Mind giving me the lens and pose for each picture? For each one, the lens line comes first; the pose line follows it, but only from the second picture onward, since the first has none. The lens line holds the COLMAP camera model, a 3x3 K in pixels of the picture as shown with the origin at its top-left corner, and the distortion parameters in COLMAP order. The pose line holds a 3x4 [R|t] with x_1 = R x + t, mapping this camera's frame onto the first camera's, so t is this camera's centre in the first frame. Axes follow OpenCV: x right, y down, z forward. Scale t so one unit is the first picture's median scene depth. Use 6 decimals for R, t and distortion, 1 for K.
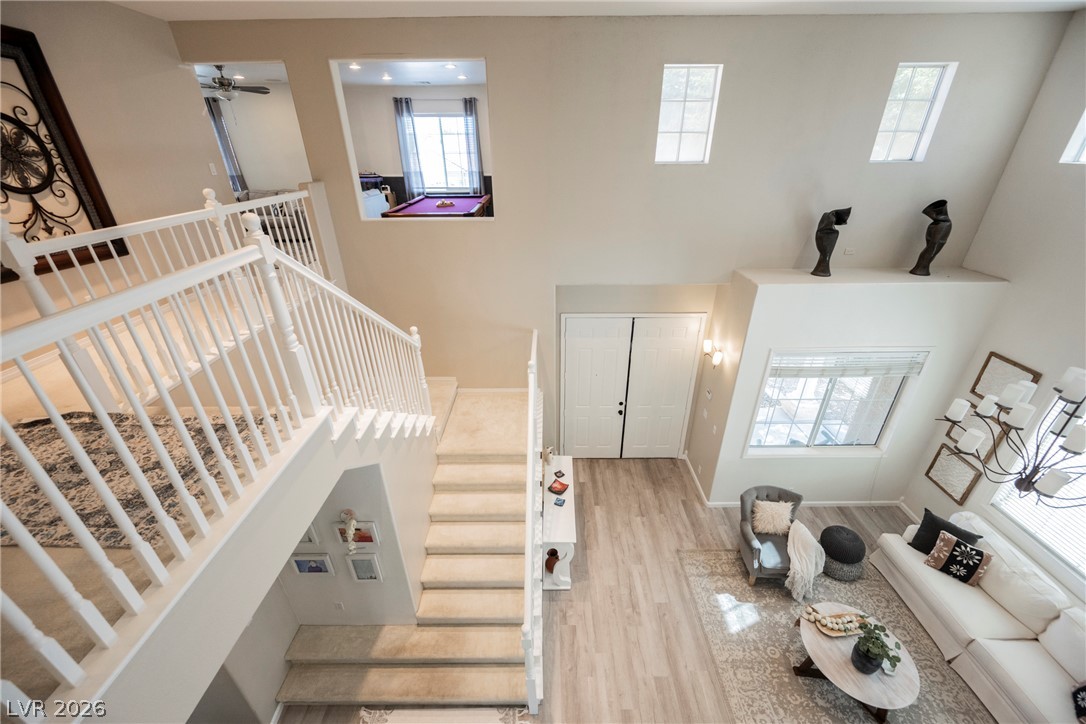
lens RADIAL K [[423.2, 0, 547.2], [0, 423.2, 362.6], [0, 0, 1]] dist [0.000784, -0.000432]
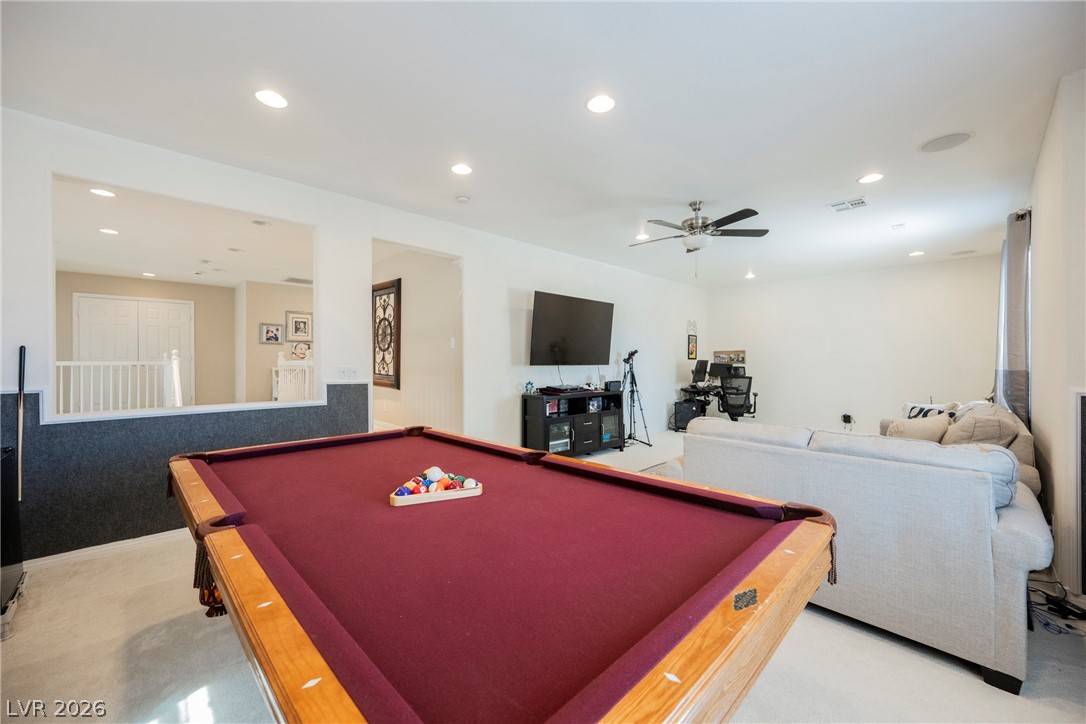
lens RADIAL K [[423.2, 0, 547.9], [0, 423.2, 363.0], [0, 0, 1]] dist [0.000784, -0.000432]
pose [[-0.711829, 0.011534, -0.702258, -0.203164], [-0.315460, 0.888087, 0.334345, -0.818053], [0.627523, 0.459531, -0.628527, 1.786304]]
